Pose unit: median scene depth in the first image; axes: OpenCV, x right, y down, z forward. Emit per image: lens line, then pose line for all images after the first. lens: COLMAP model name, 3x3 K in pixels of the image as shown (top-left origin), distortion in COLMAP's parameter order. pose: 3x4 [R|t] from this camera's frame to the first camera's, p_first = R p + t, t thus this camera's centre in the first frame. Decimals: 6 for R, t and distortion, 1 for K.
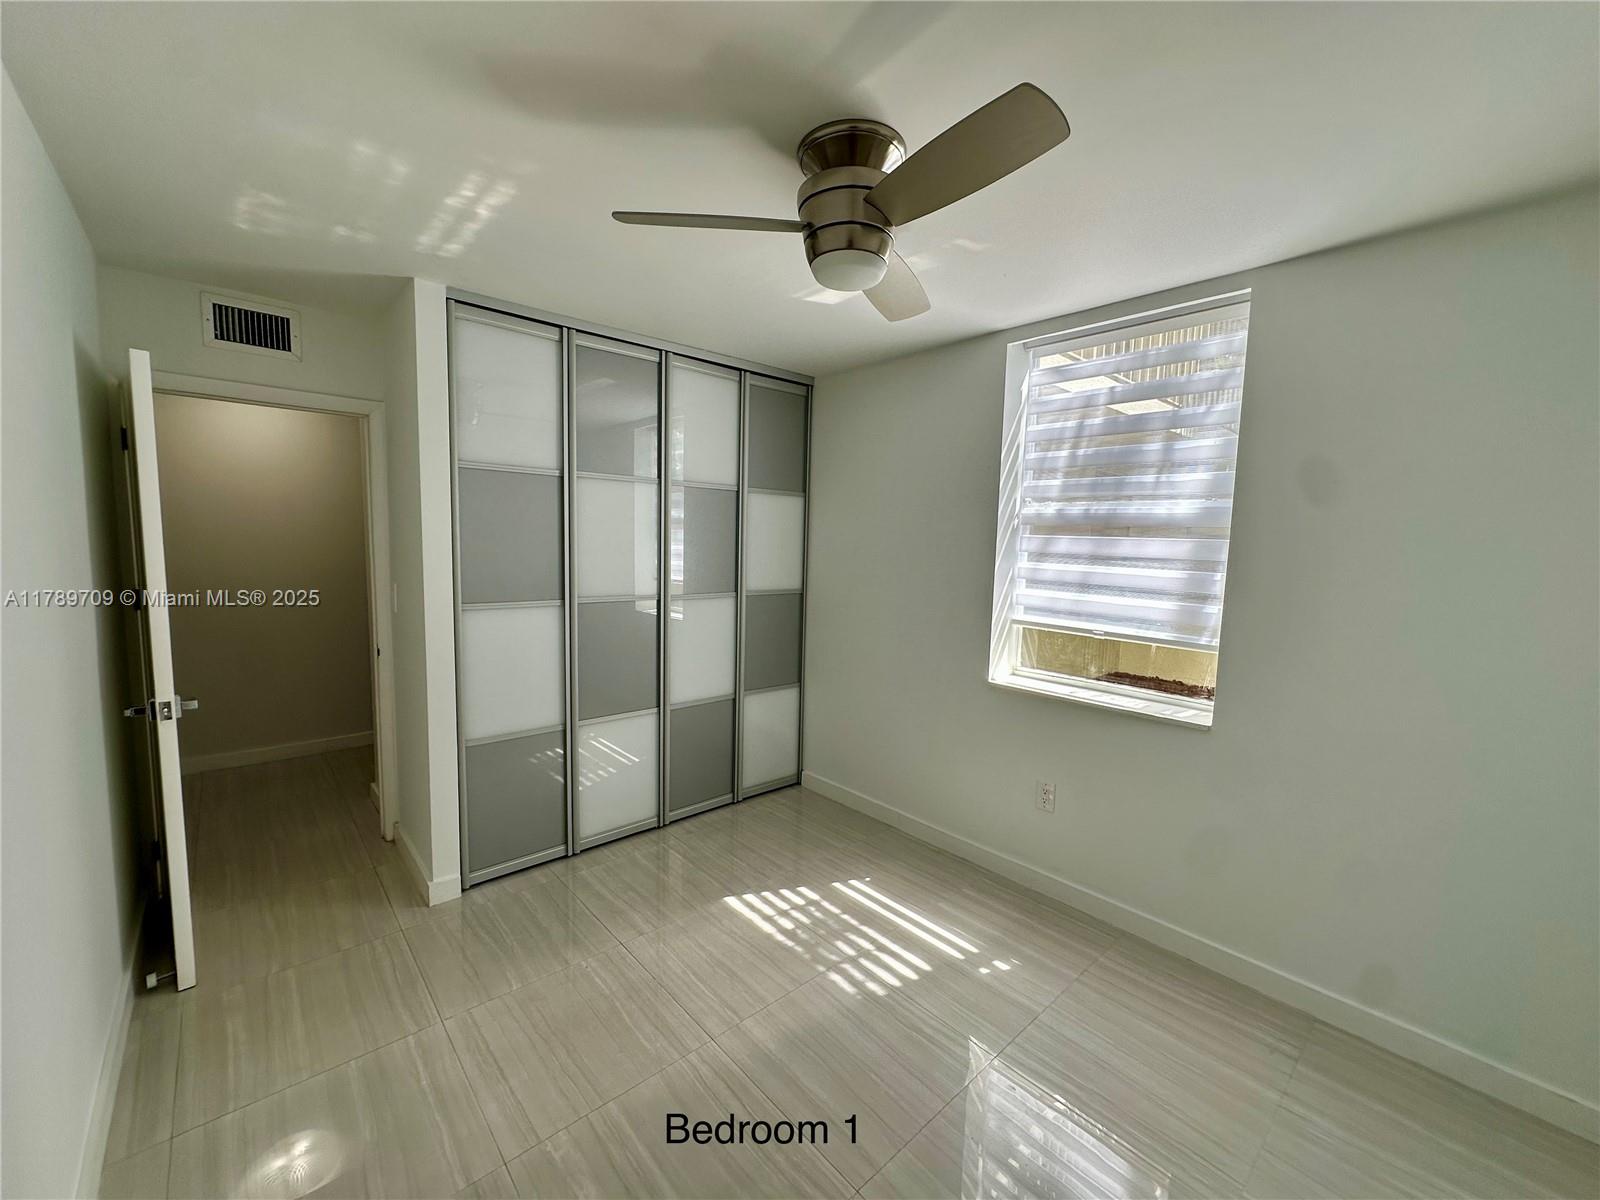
lens RADIAL K [[639.4, 0, 801.2], [0, 639.4, 602.4], [0, 0, 1]] dist [-0.001576, -0.000303]
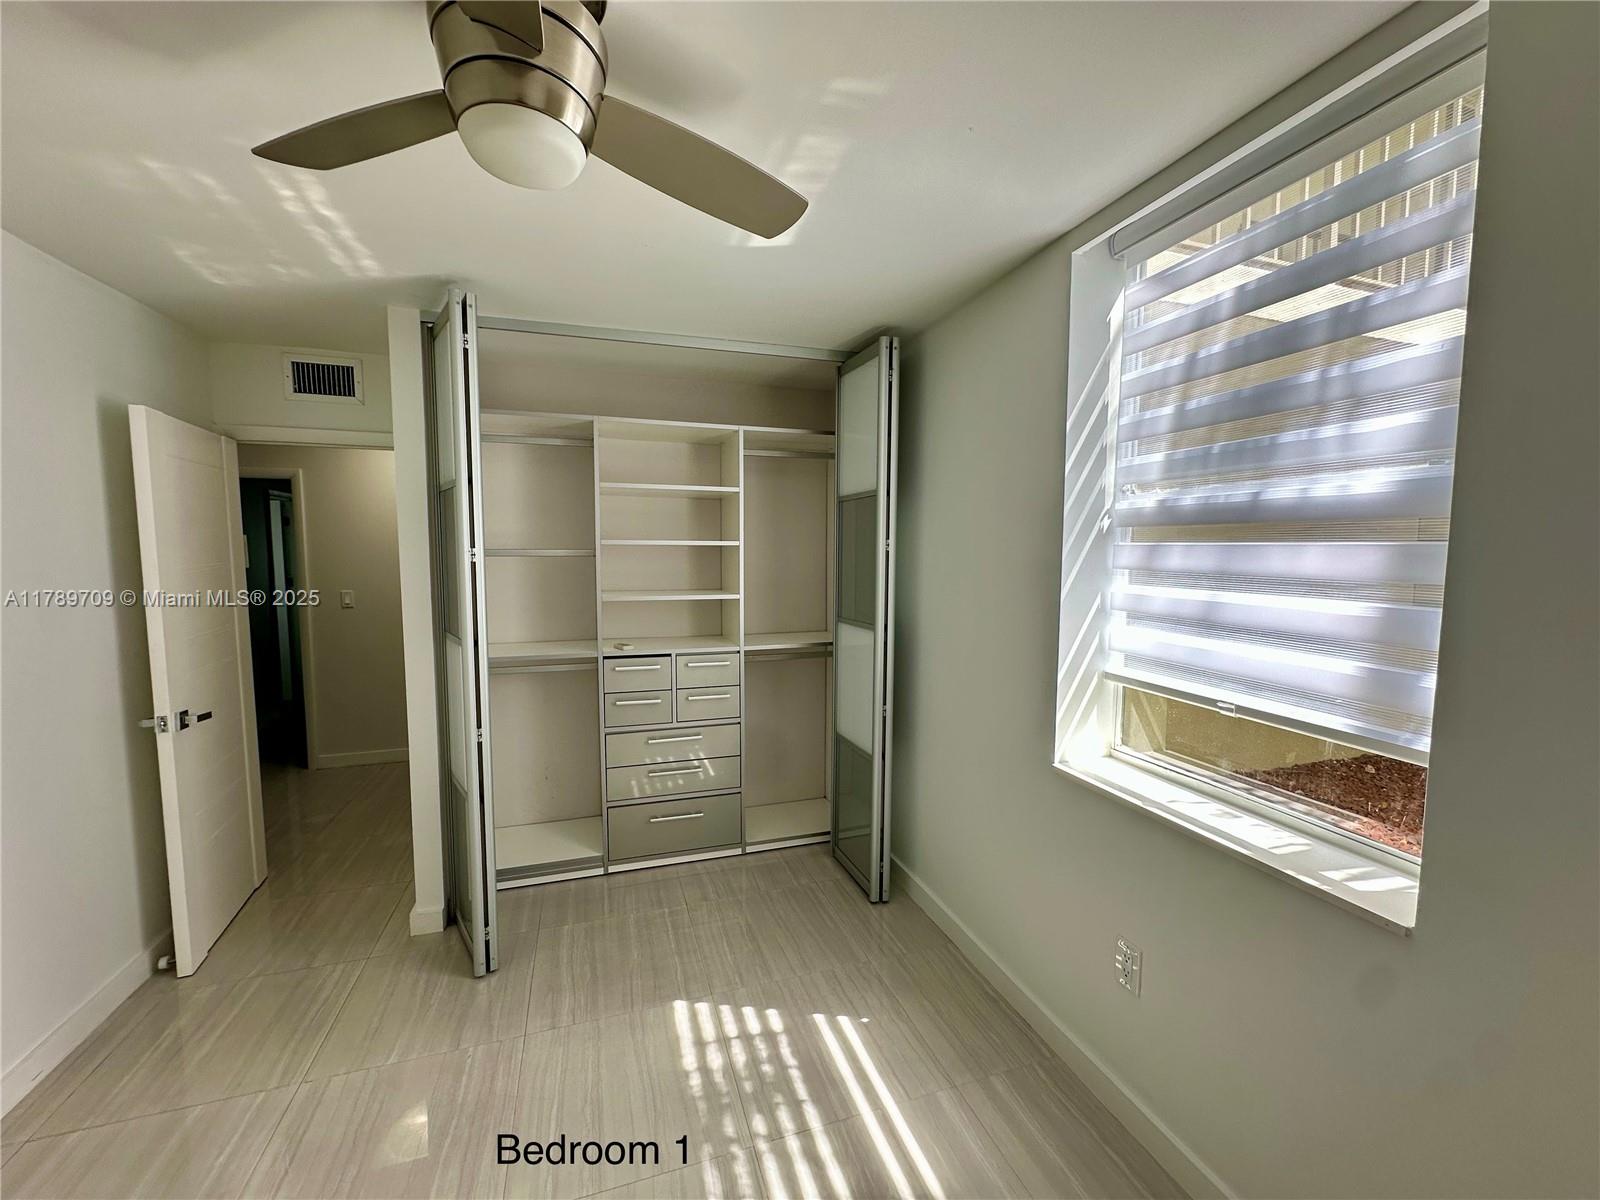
lens RADIAL K [[639.4, 0, 801.2], [0, 639.4, 602.4], [0, 0, 1]] dist [-0.001576, -0.000303]
pose [[0.914522, 0.007830, -0.404461, 0.350949], [-0.016618, 0.999696, -0.018222, -0.030942], [0.404196, 0.023386, 0.914374, 0.312436]]
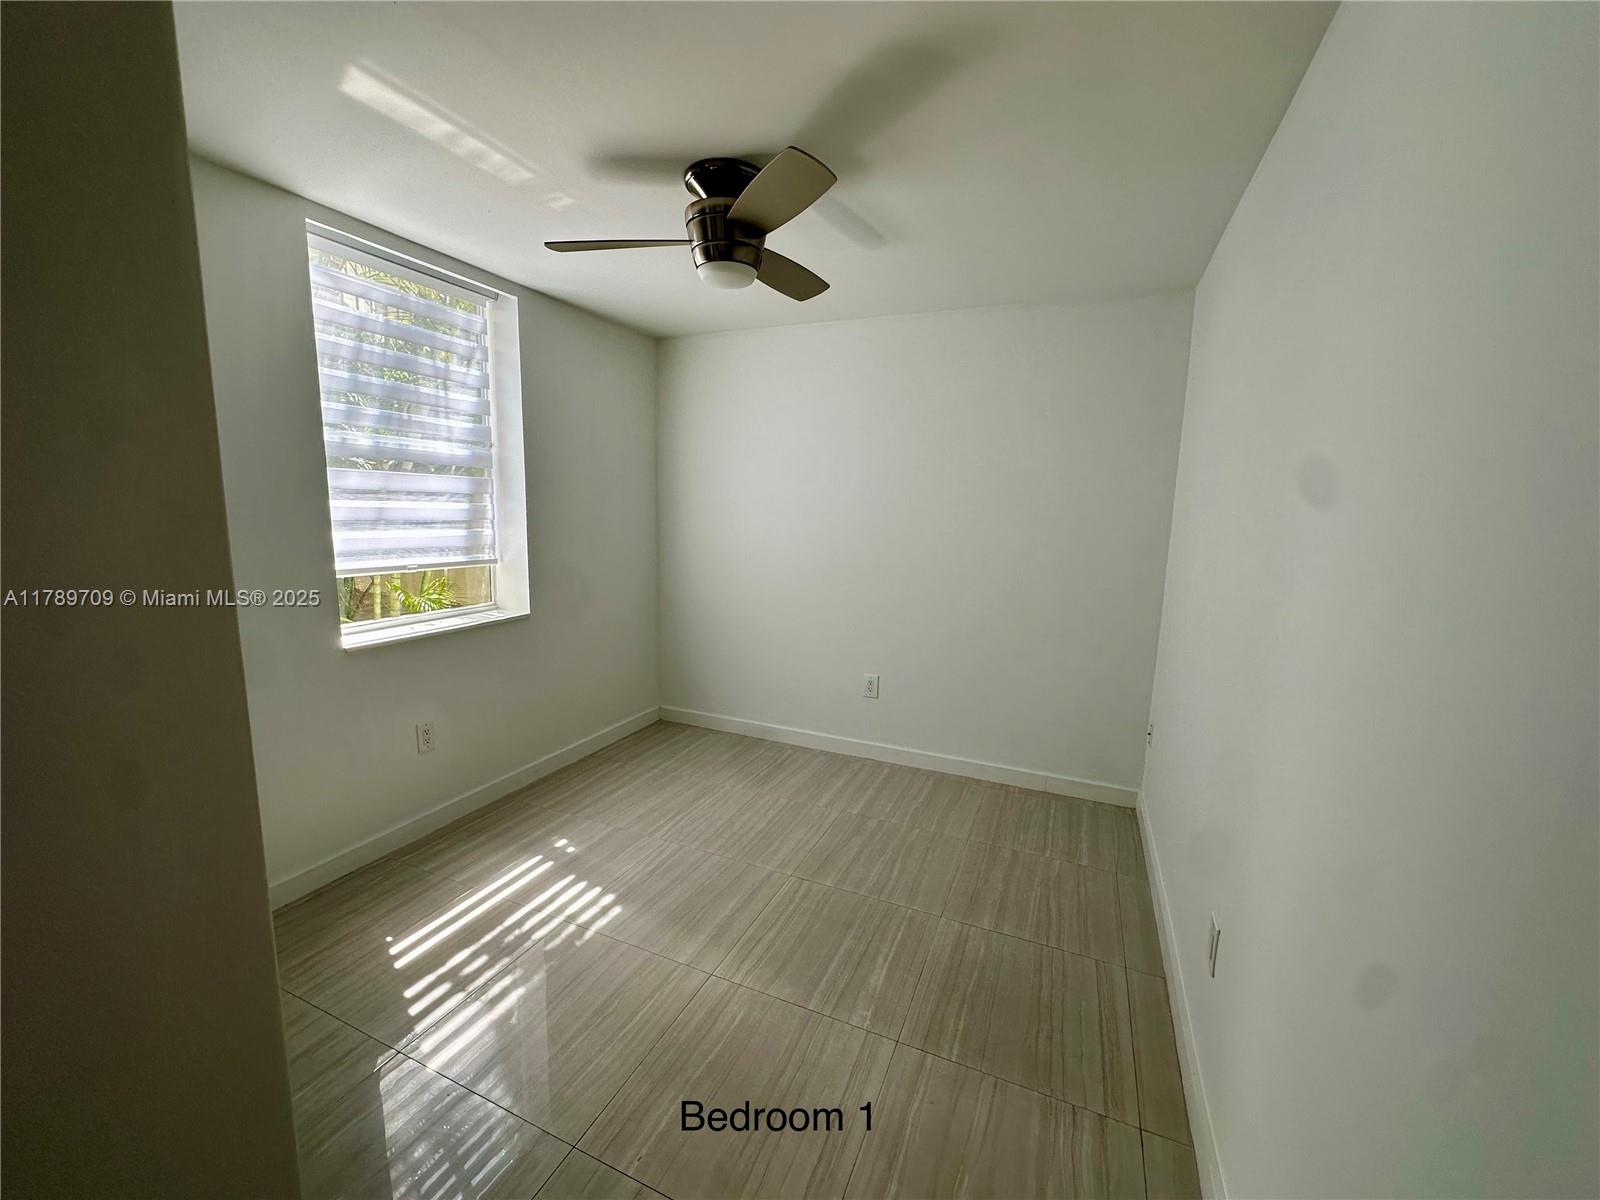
lens RADIAL K [[639.4, 0, 801.2], [0, 639.4, 602.4], [0, 0, 1]] dist [-0.001576, -0.000303]
pose [[-0.414417, -0.175357, 0.893033, -0.730422], [0.054130, 0.974775, 0.216527, -0.086543], [-0.908476, 0.138072, -0.394471, 0.856206]]
